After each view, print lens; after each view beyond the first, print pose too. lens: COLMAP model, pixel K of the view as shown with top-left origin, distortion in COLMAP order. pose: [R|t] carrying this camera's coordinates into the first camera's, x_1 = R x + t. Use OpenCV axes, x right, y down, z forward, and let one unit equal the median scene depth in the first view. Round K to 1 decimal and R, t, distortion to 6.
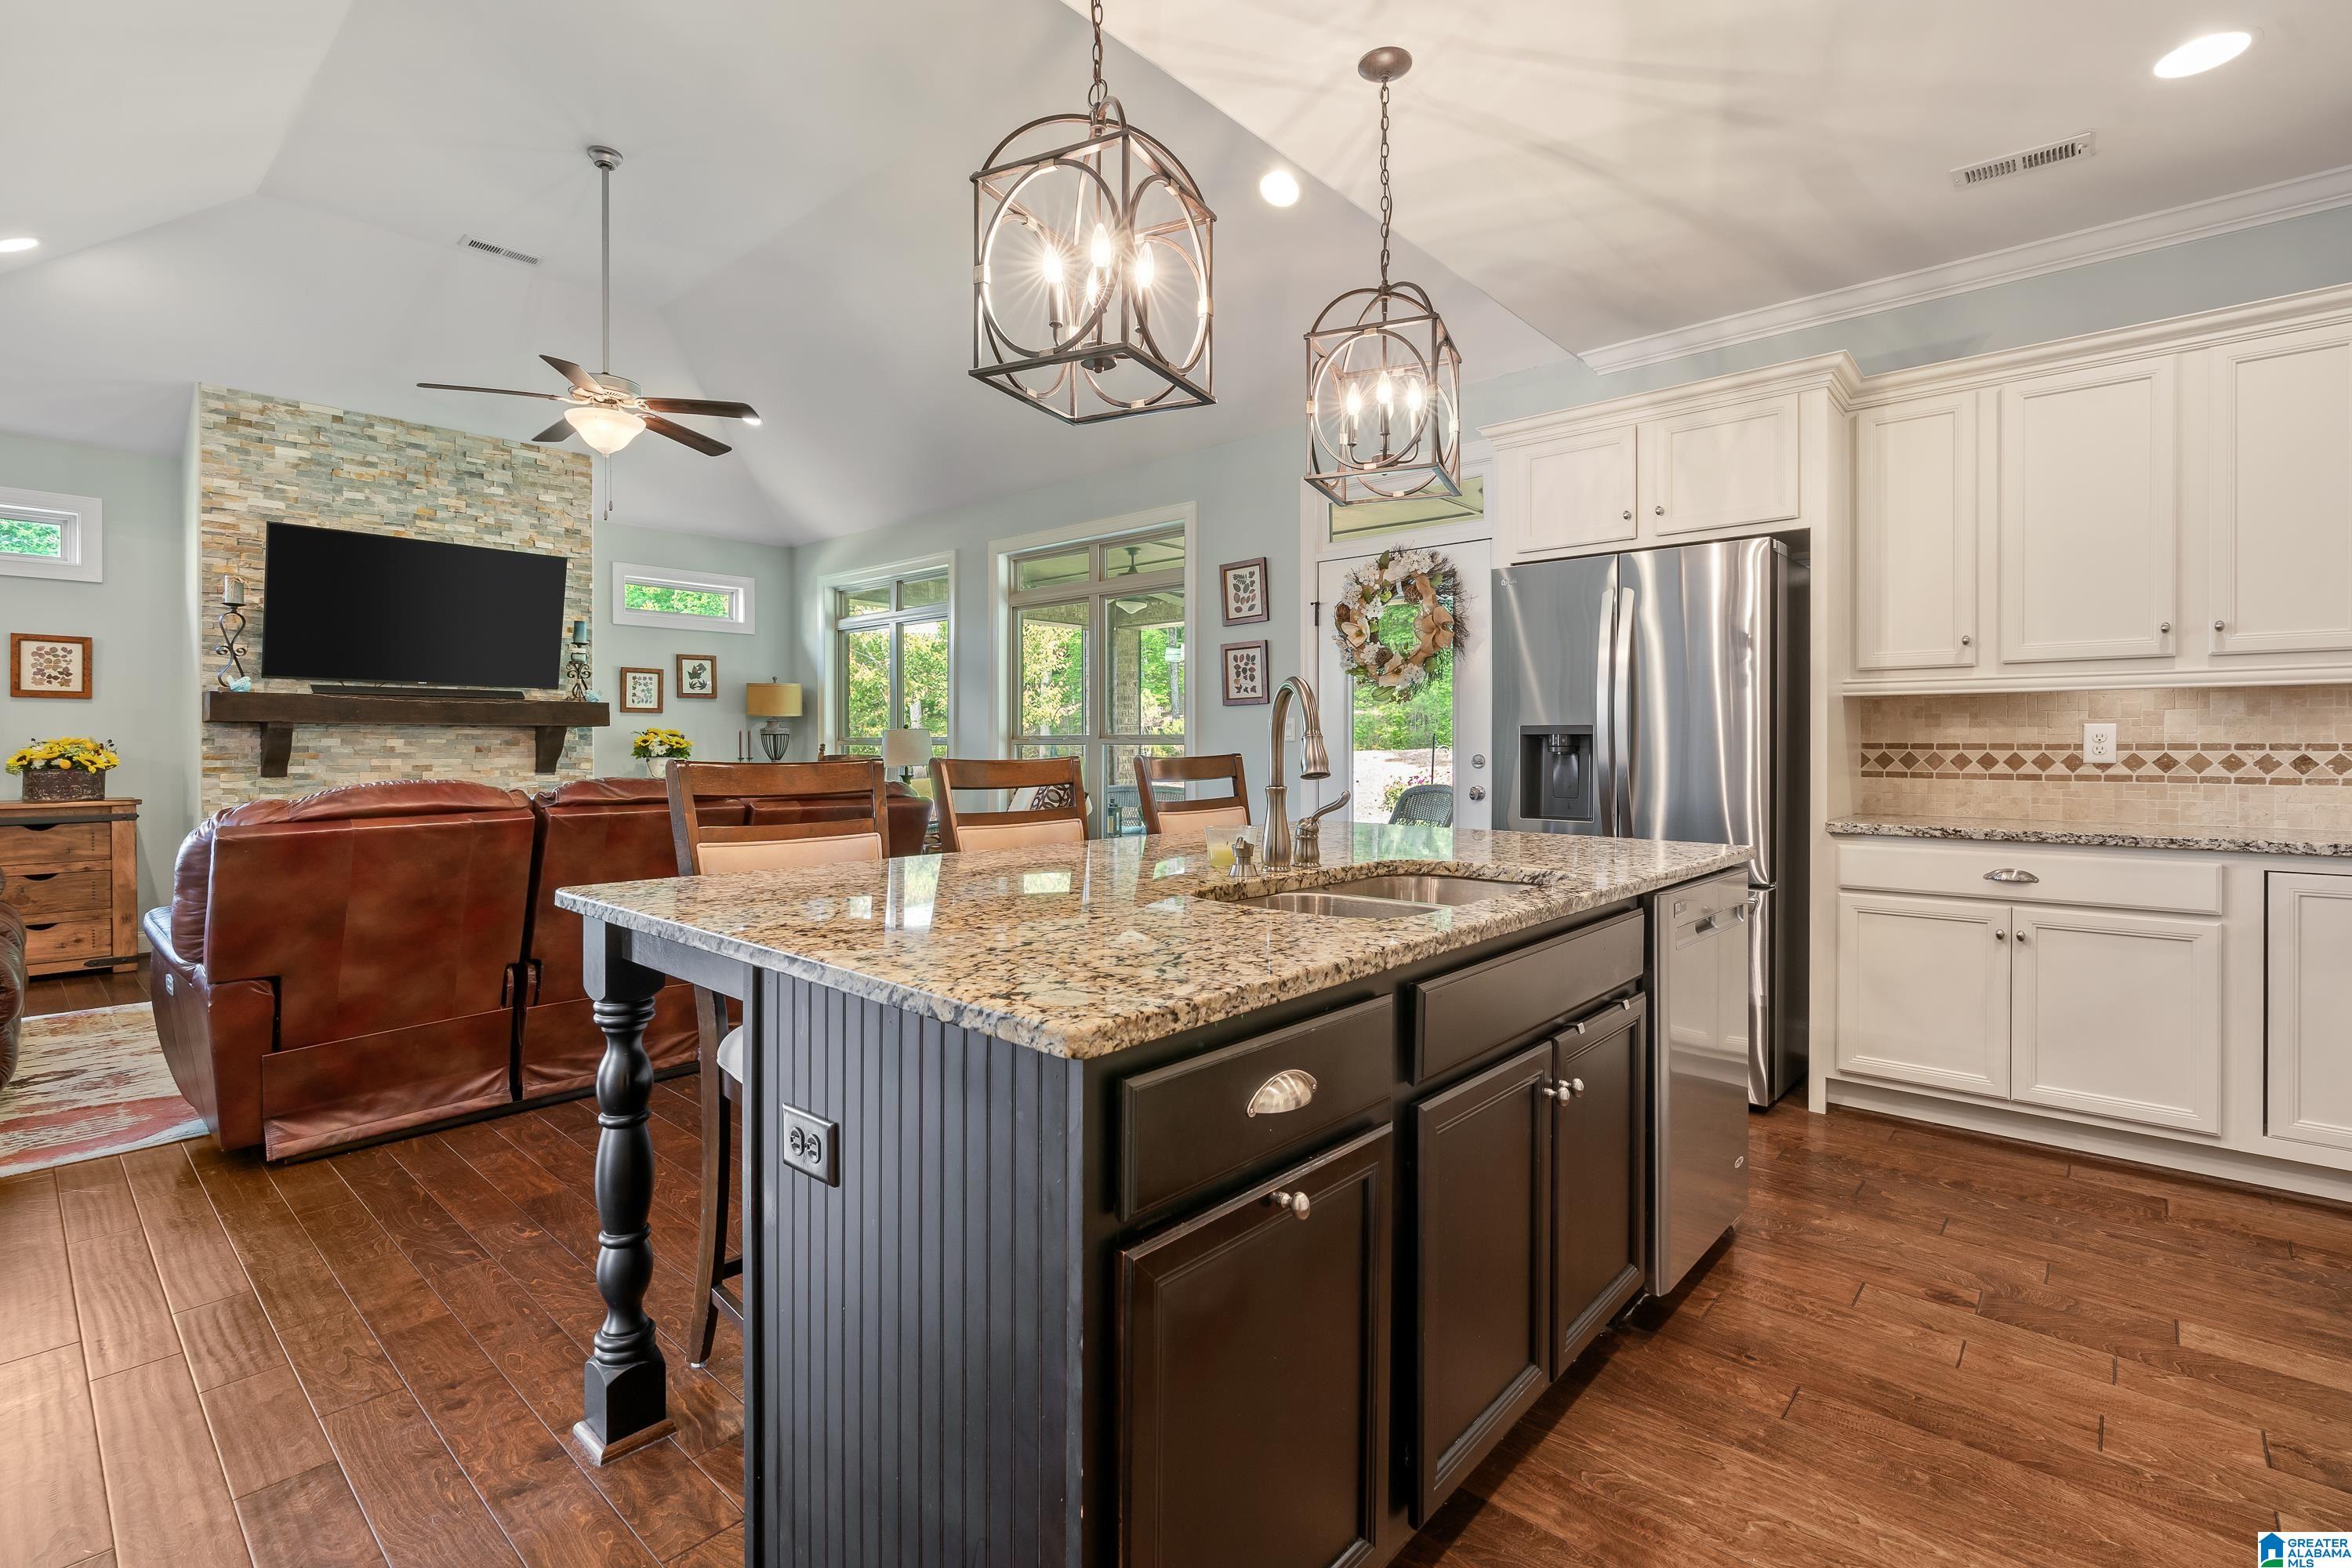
lens RADIAL K [[1078.2, 0, 1171.2], [0, 1078.2, 753.5], [0, 0, 1]] dist [-0.008666, 0.005163]
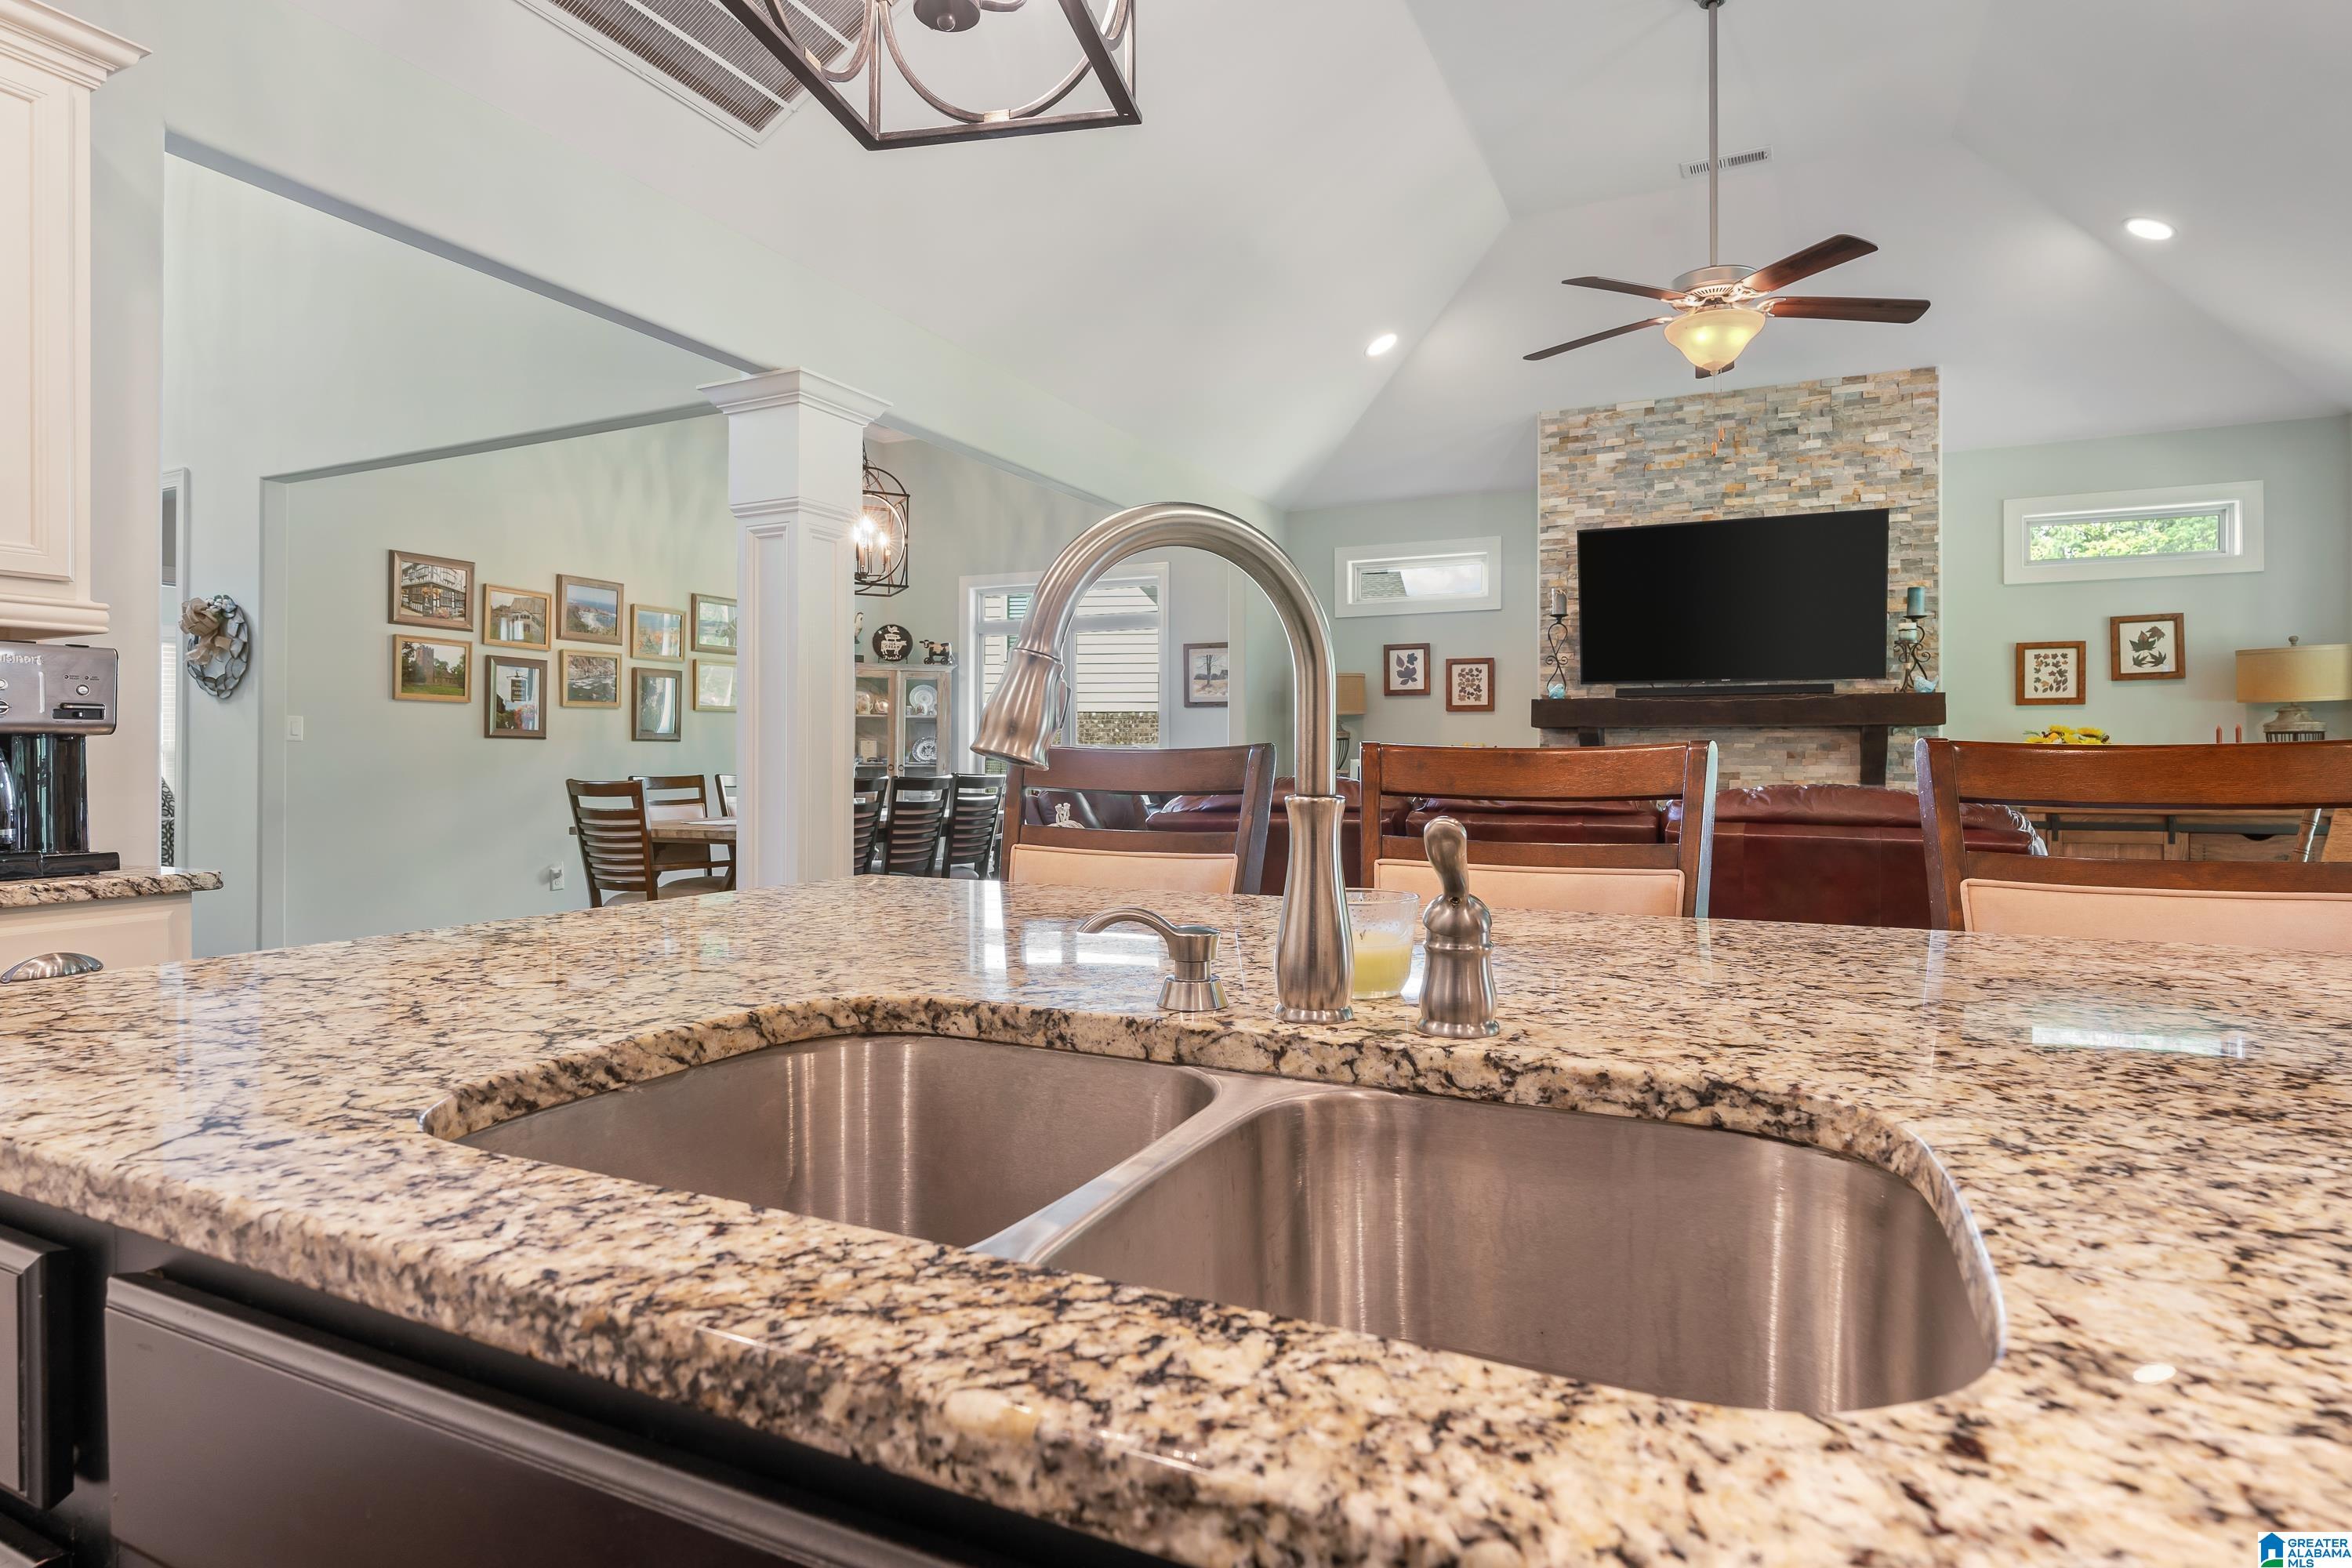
lens RADIAL K [[1251.6, 0, 1180.1], [0, 1251.6, 751.3], [0, 0, 1]] dist [-0.004548, 0.003832]
pose [[0.281539, -0.005298, -0.959535, 0.180415], [-0.009202, 0.999924, -0.008221, 0.006369], [0.959506, 0.011144, 0.281469, 0.290960]]
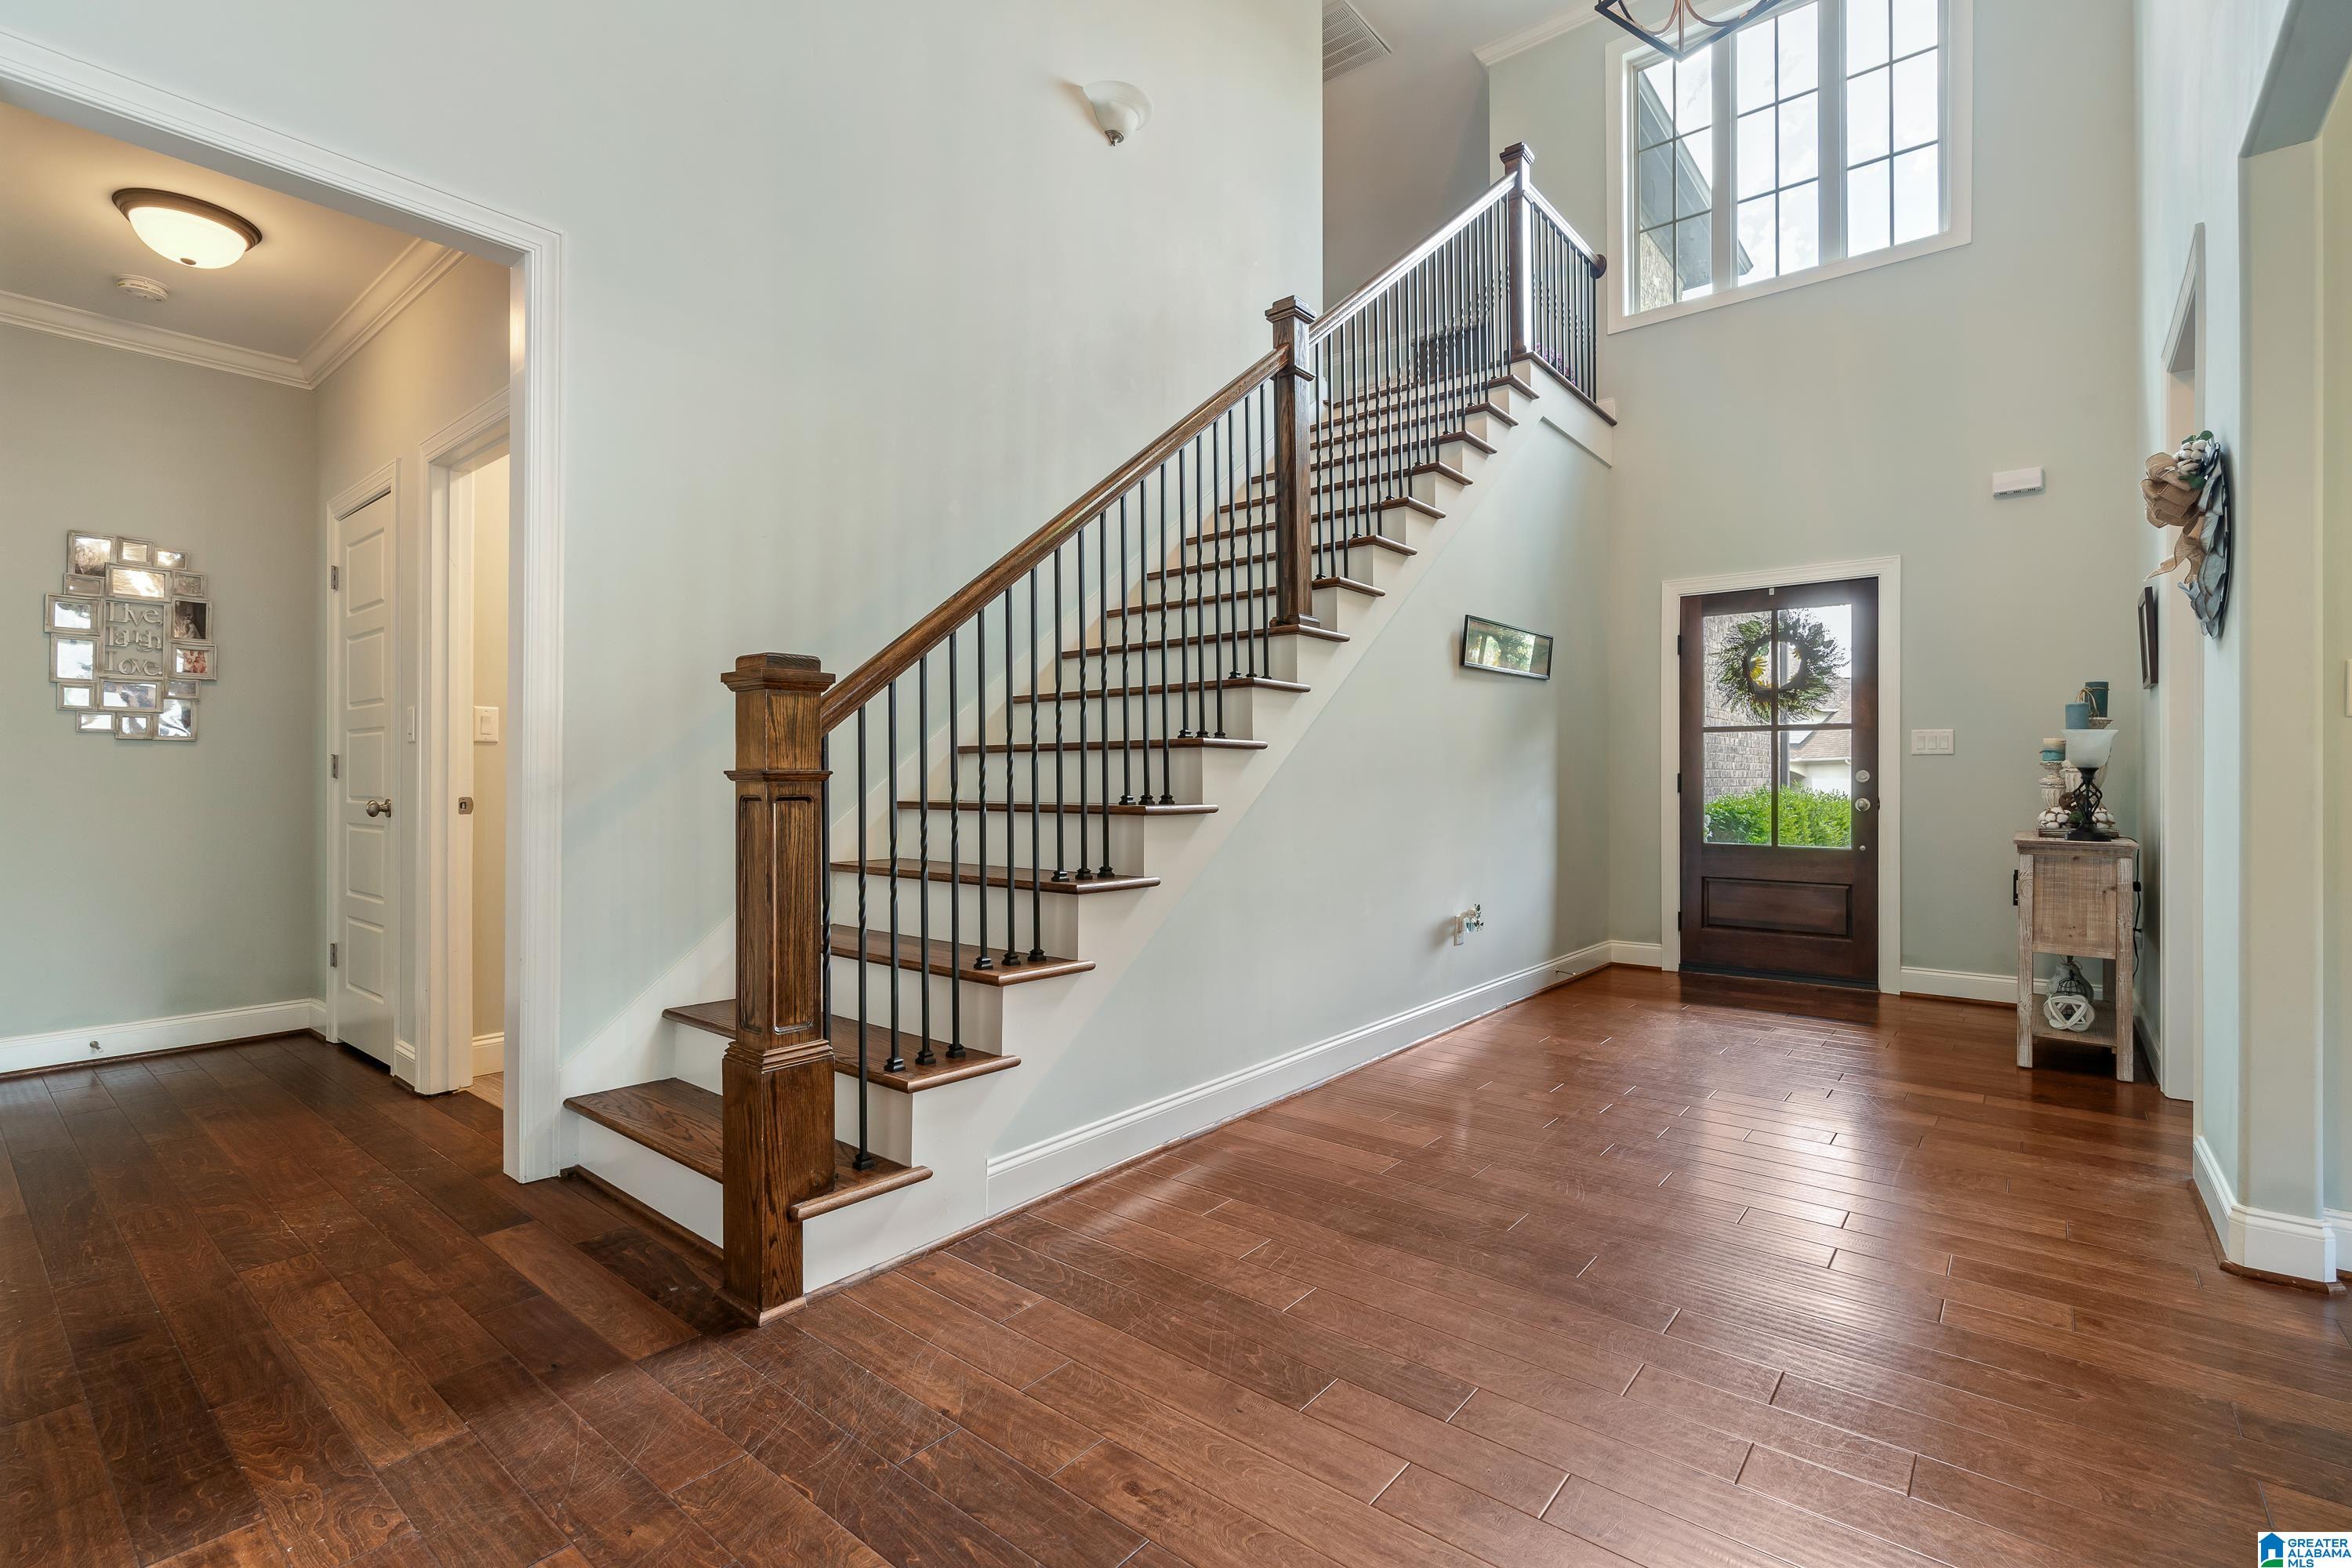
lens RADIAL K [[1078.2, 0, 1172.7], [0, 1078.2, 776.4], [0, 0, 1]] dist [-0.008666, 0.005163]
pose [[-0.998319, 0.001226, -0.057939, -0.526677], [0.000990, 0.999991, 0.004100, 0.016447], [0.057944, 0.004036, -0.998312, 0.249628]]
